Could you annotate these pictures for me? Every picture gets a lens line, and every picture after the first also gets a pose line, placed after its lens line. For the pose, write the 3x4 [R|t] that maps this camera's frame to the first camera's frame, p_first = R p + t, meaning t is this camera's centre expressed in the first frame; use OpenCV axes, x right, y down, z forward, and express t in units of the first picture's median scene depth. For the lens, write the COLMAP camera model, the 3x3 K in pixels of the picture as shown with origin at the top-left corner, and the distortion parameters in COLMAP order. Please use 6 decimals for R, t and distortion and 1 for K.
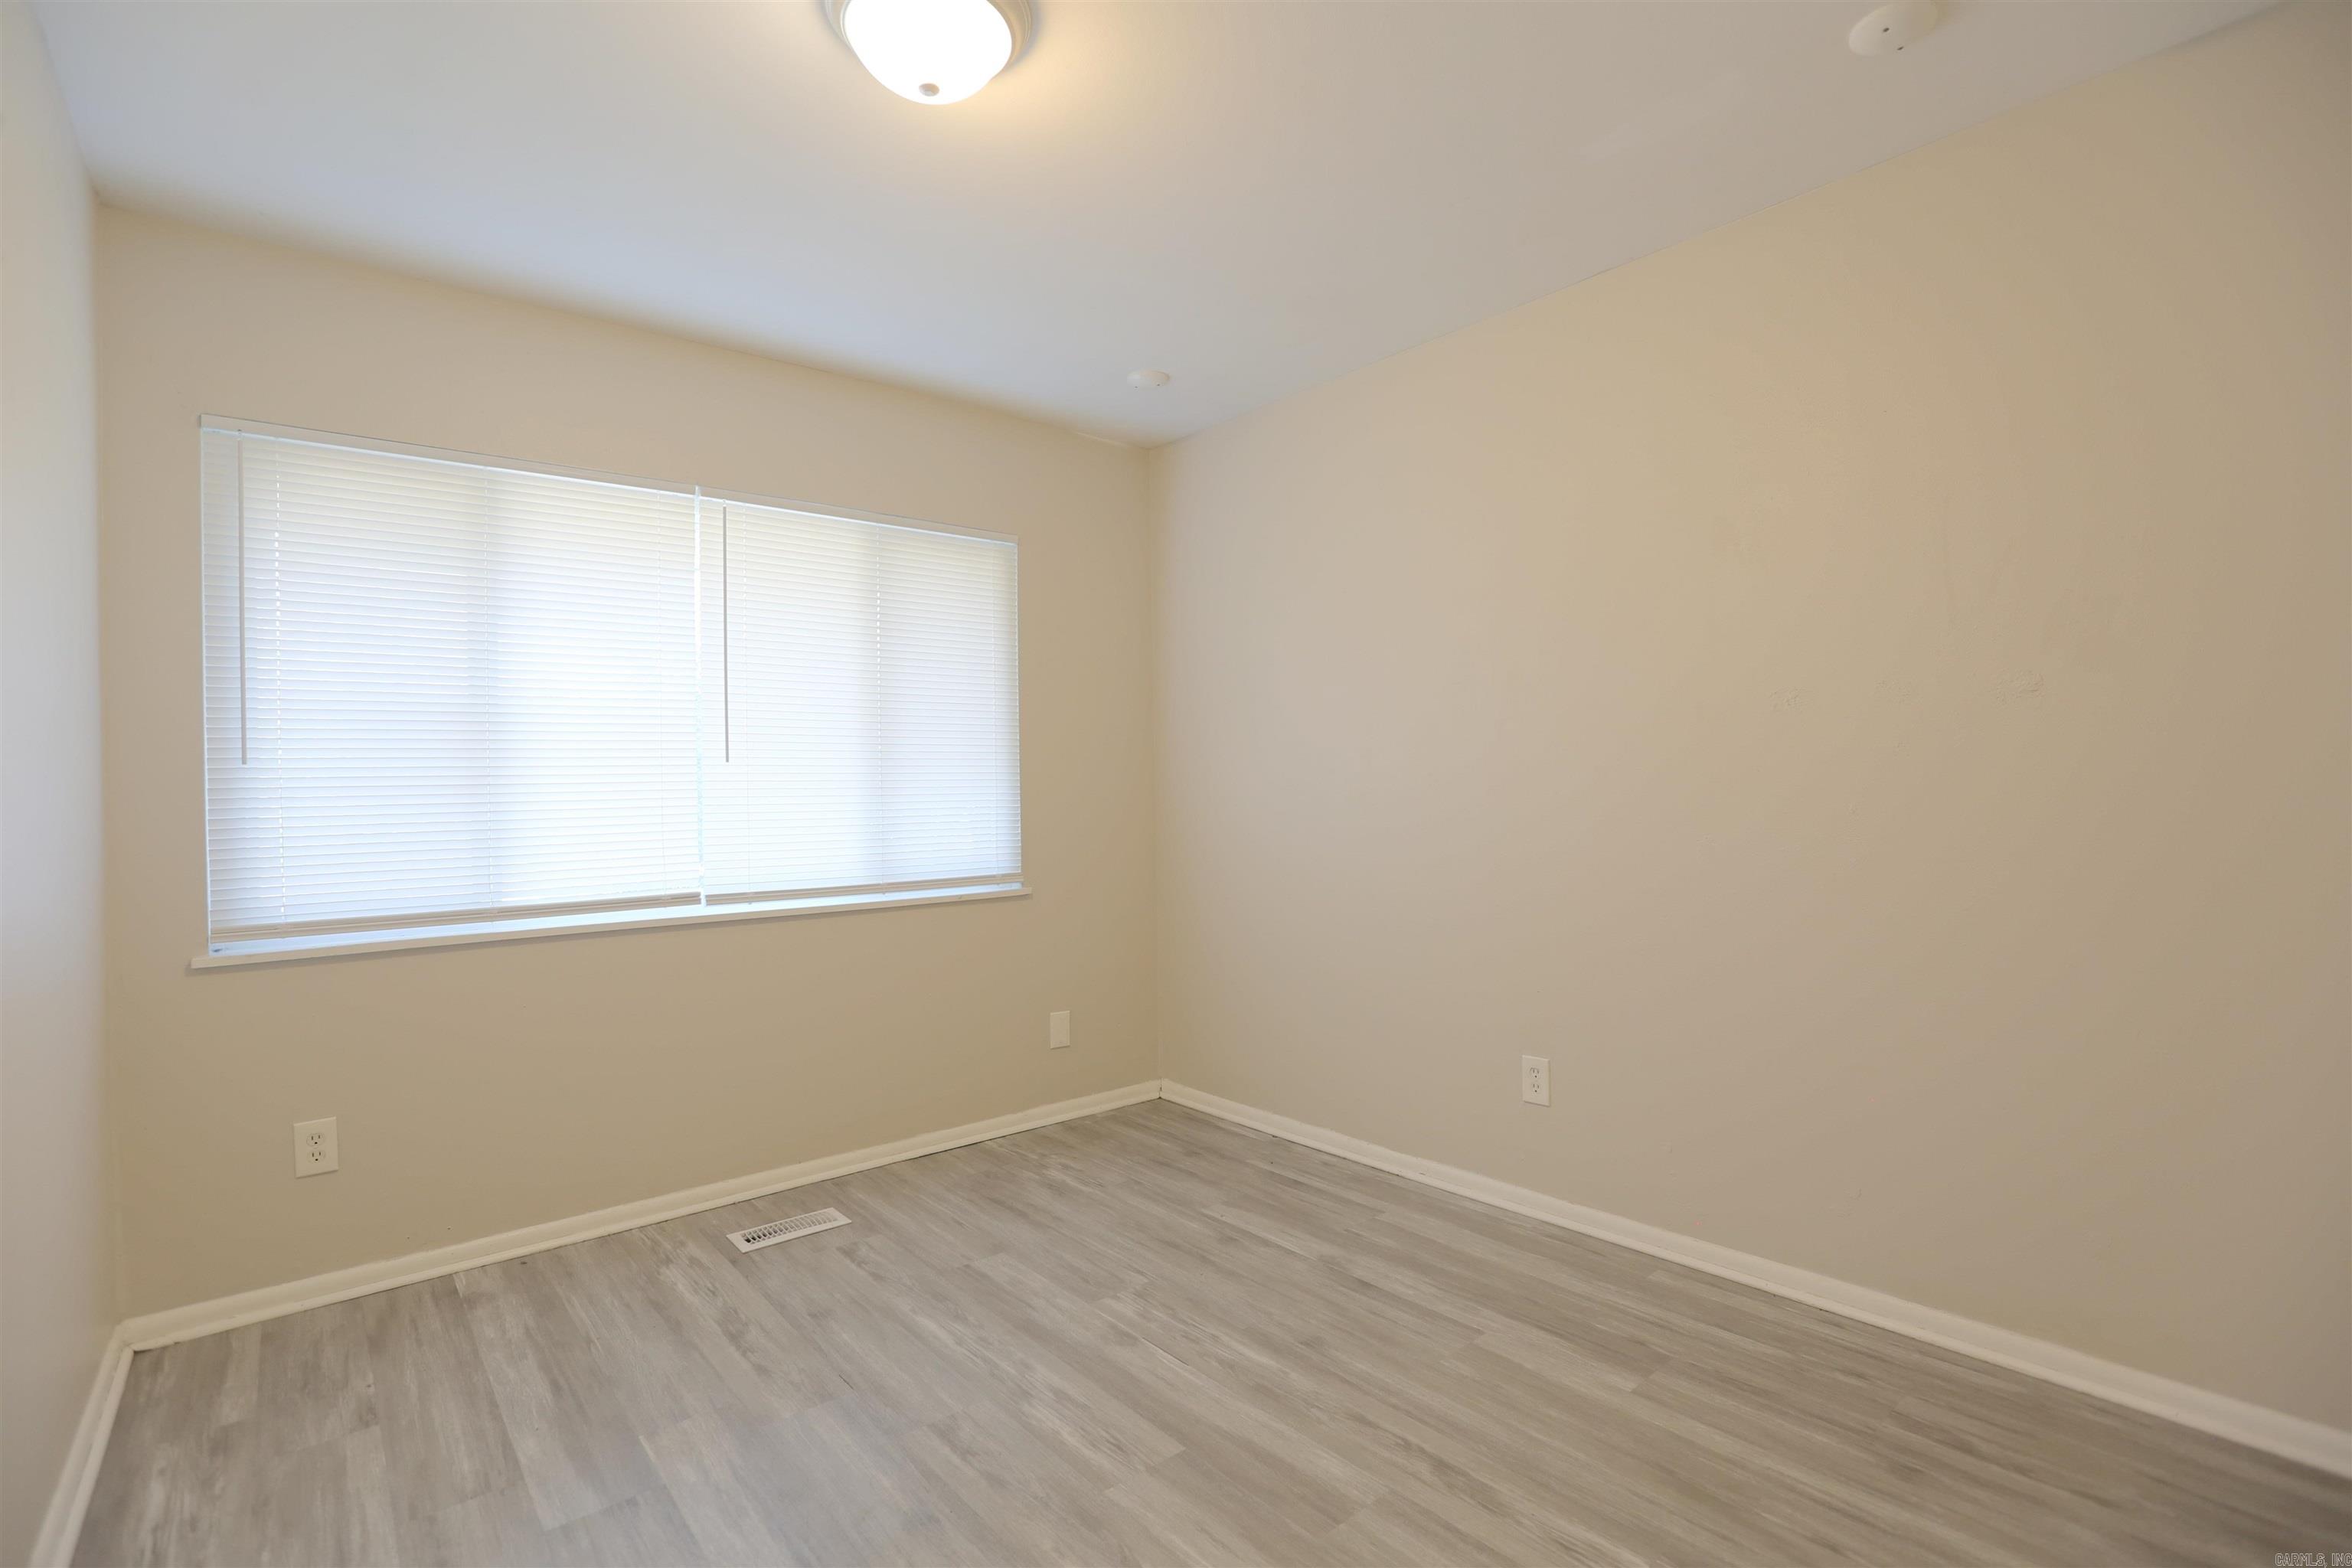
lens RADIAL K [[1066.3, 0, 1172.6], [0, 1066.3, 787.1], [0, 0, 1]] dist [-0.059716, 0.020270]
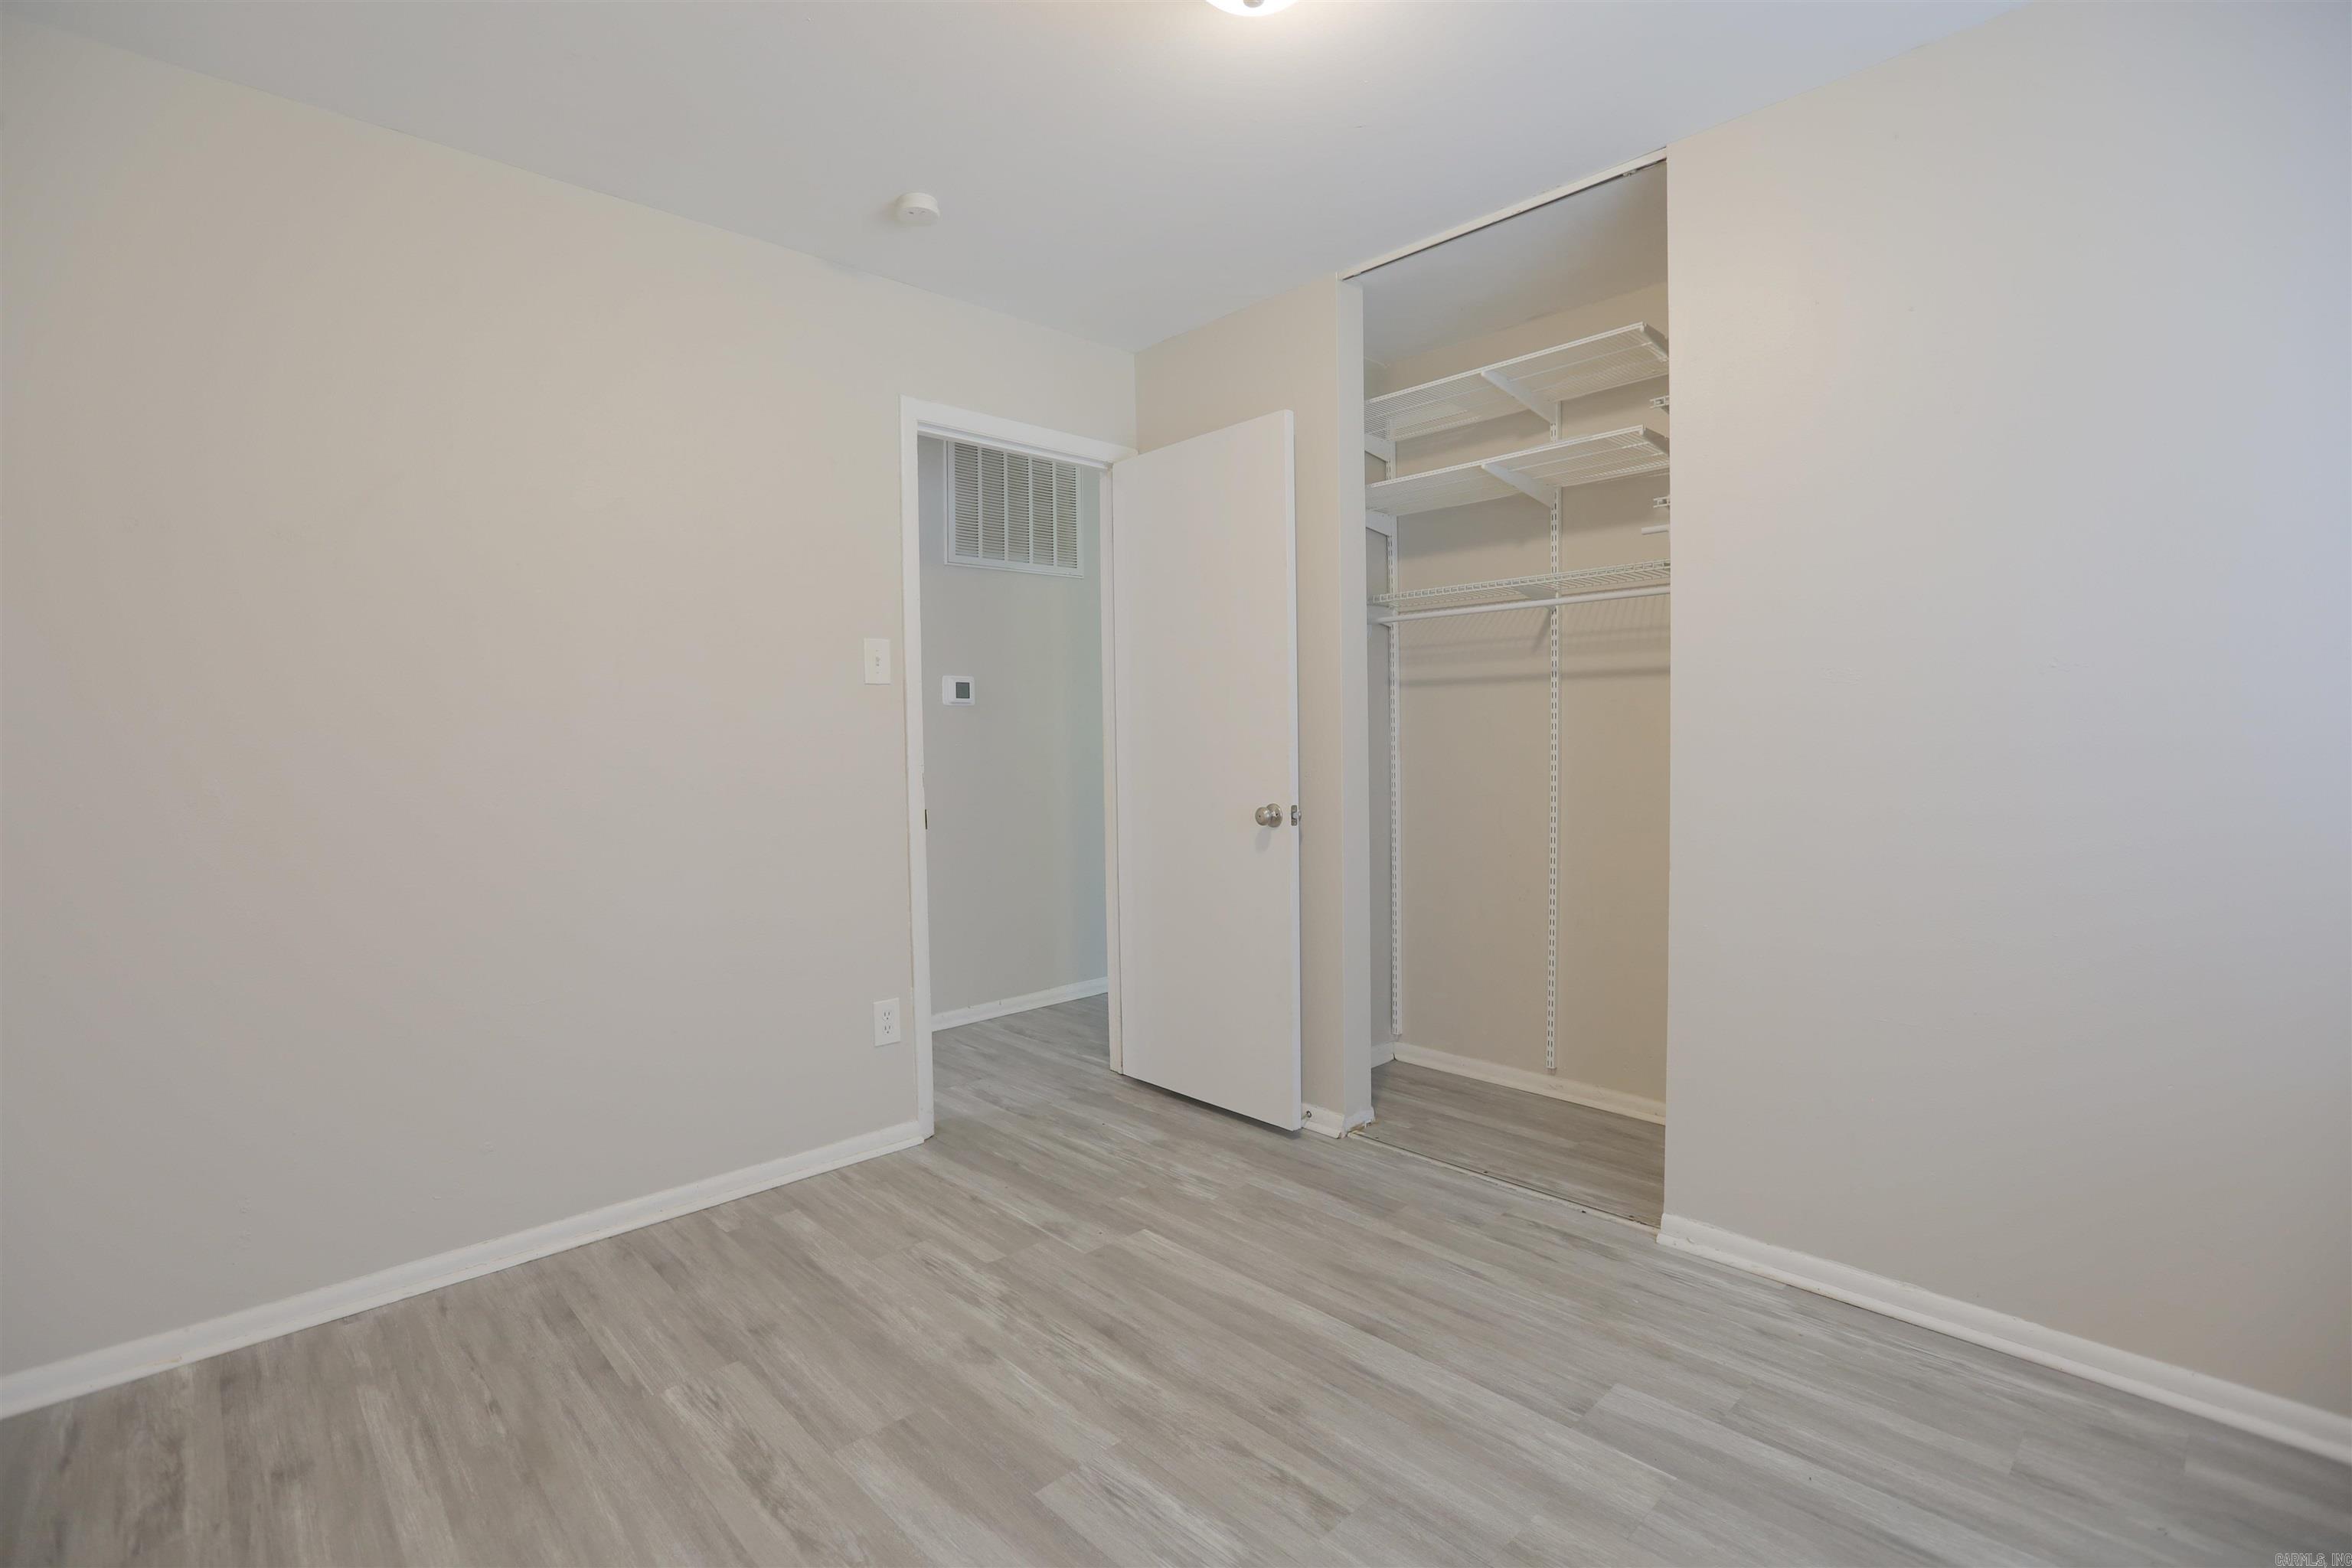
lens RADIAL K [[1066.3, 0, 1172.6], [0, 1066.3, 787.1], [0, 0, 1]] dist [-0.059716, 0.020270]
pose [[-0.997383, 0.034994, -0.063269, -0.053855], [0.032149, 0.998450, 0.045442, 0.005284], [0.064762, 0.043289, -0.996961, 1.443009]]
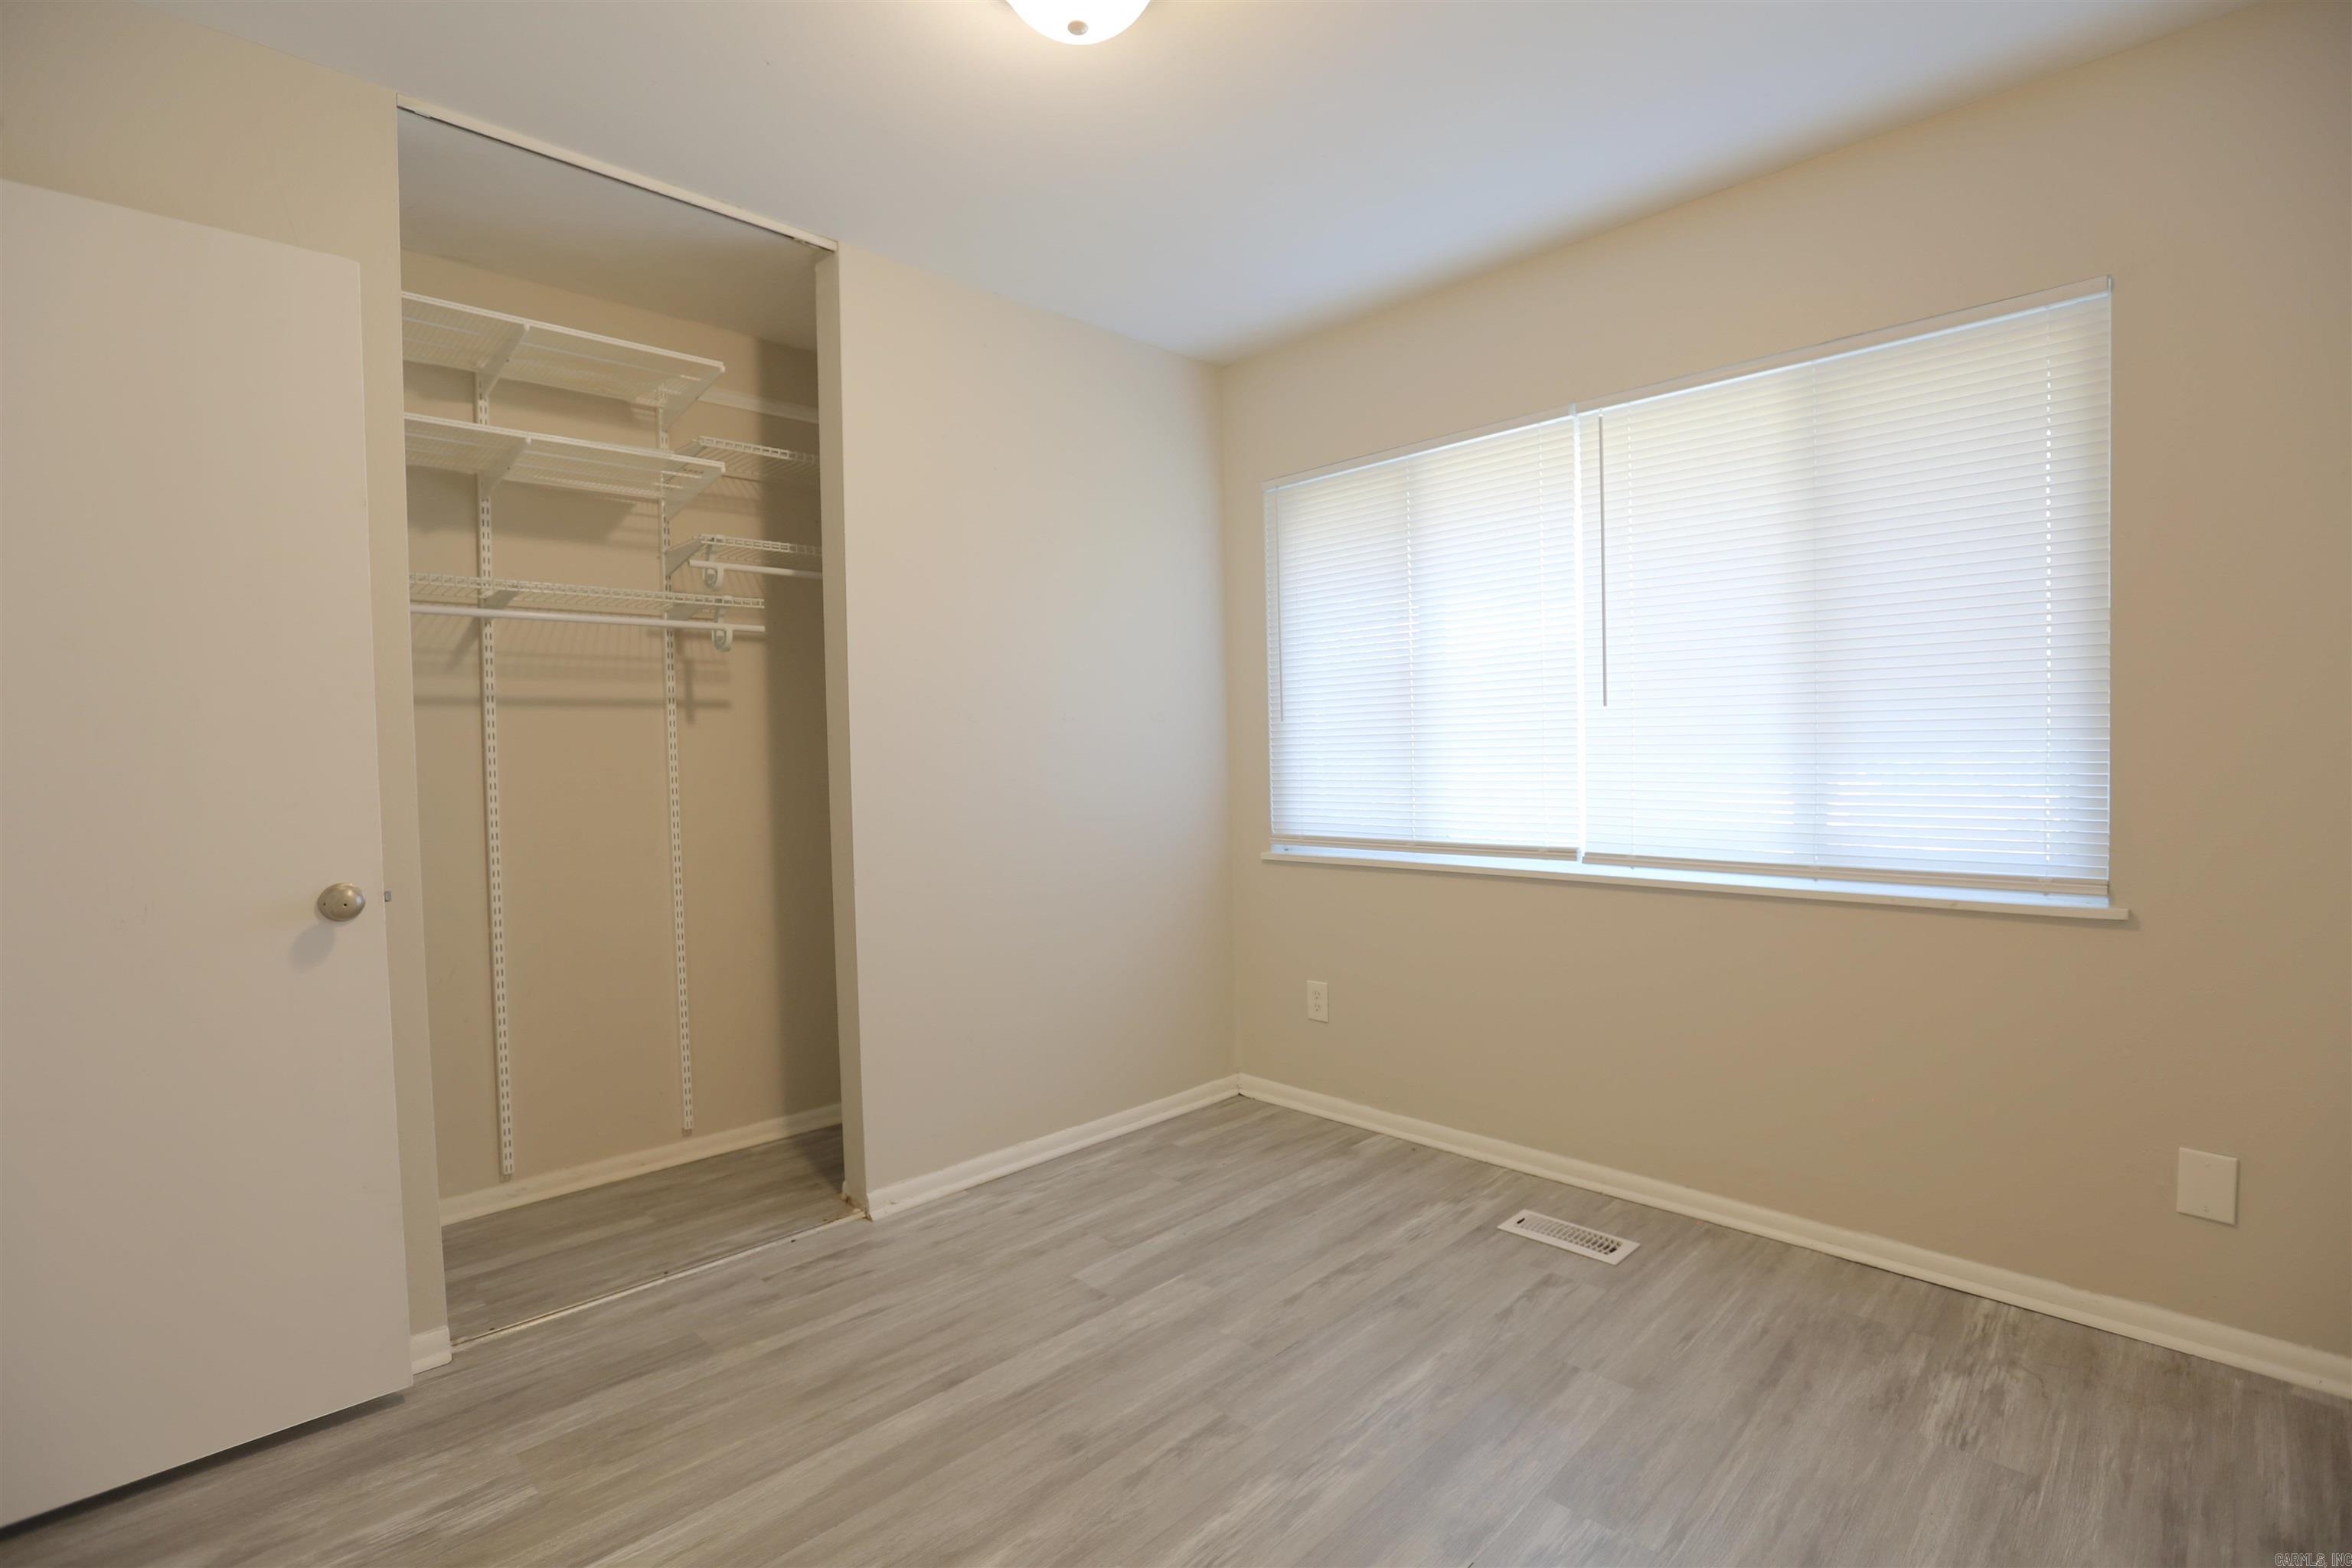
lens RADIAL K [[1066.3, 0, 1172.6], [0, 1066.3, 787.1], [0, 0, 1]] dist [-0.059716, 0.020270]
pose [[0.081312, 0.050486, -0.995409, 0.560613], [0.020134, 0.998429, 0.052284, -0.011956], [0.996485, -0.024293, 0.080168, 0.724077]]
